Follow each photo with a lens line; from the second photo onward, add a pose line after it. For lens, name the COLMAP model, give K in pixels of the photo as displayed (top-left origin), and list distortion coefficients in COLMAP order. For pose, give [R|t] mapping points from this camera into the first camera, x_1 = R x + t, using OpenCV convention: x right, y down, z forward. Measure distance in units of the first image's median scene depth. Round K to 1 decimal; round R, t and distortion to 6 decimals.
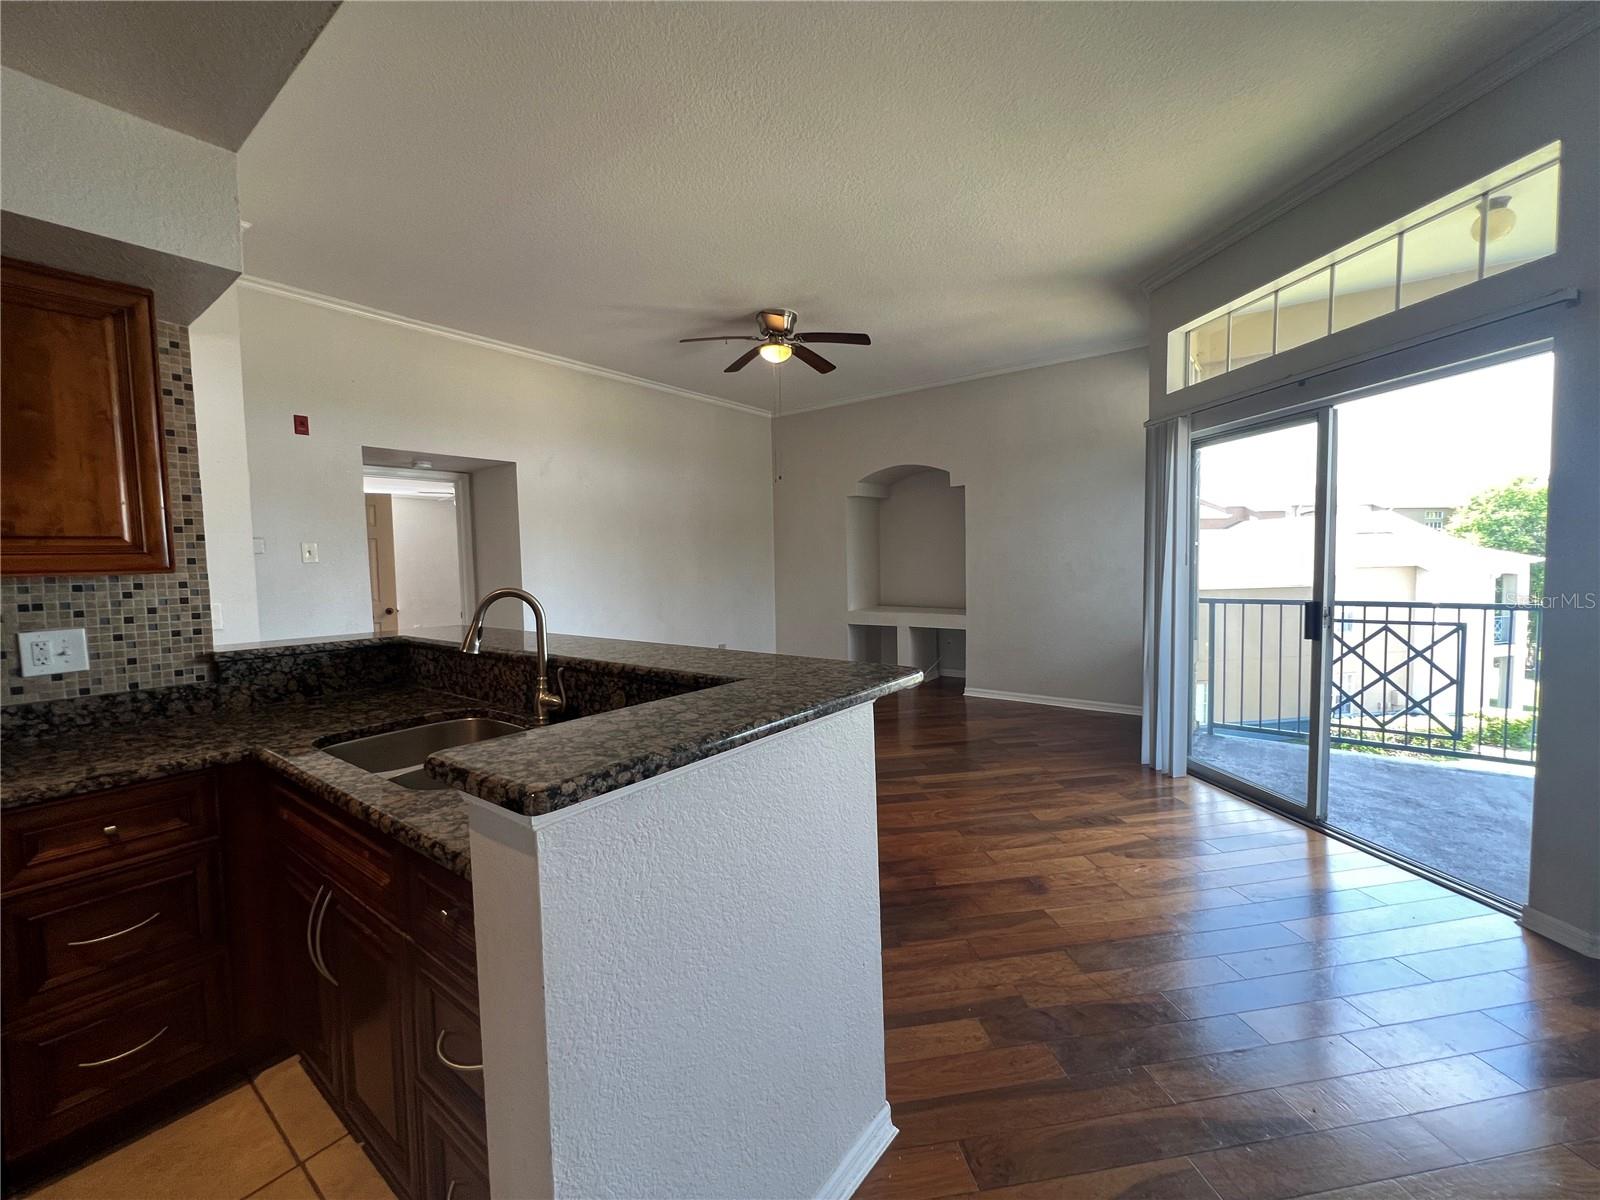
lens RADIAL K [[638.1, 0, 800.0], [0, 638.1, 600.0], [0, 0, 1]] dist [0.000297, 0.000147]
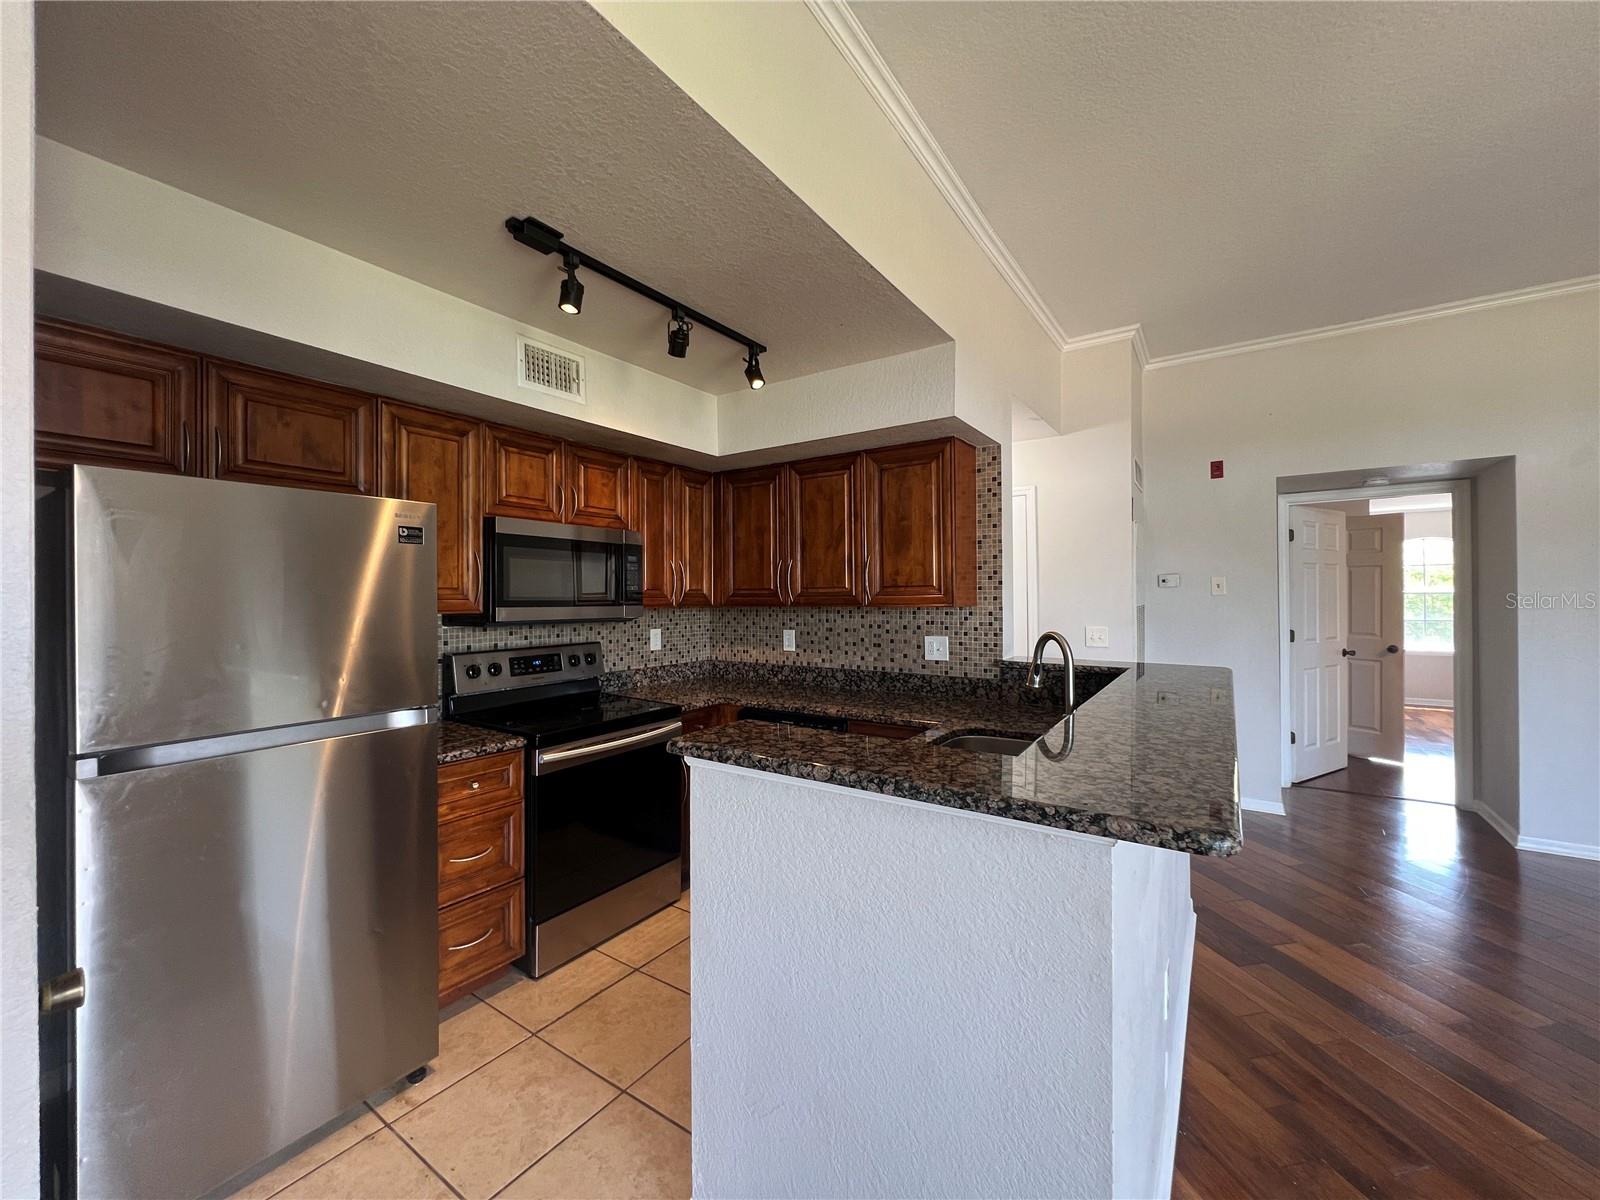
lens RADIAL K [[643.6, 0, 800.0], [0, 643.6, 600.0], [0, 0, 1]] dist [-0.006772, -0.000068]
pose [[0.047549, 0.025894, -0.998533, 0.566822], [-0.059205, 0.997979, 0.023060, -0.066945], [0.997113, 0.058022, 0.048986, 0.481940]]
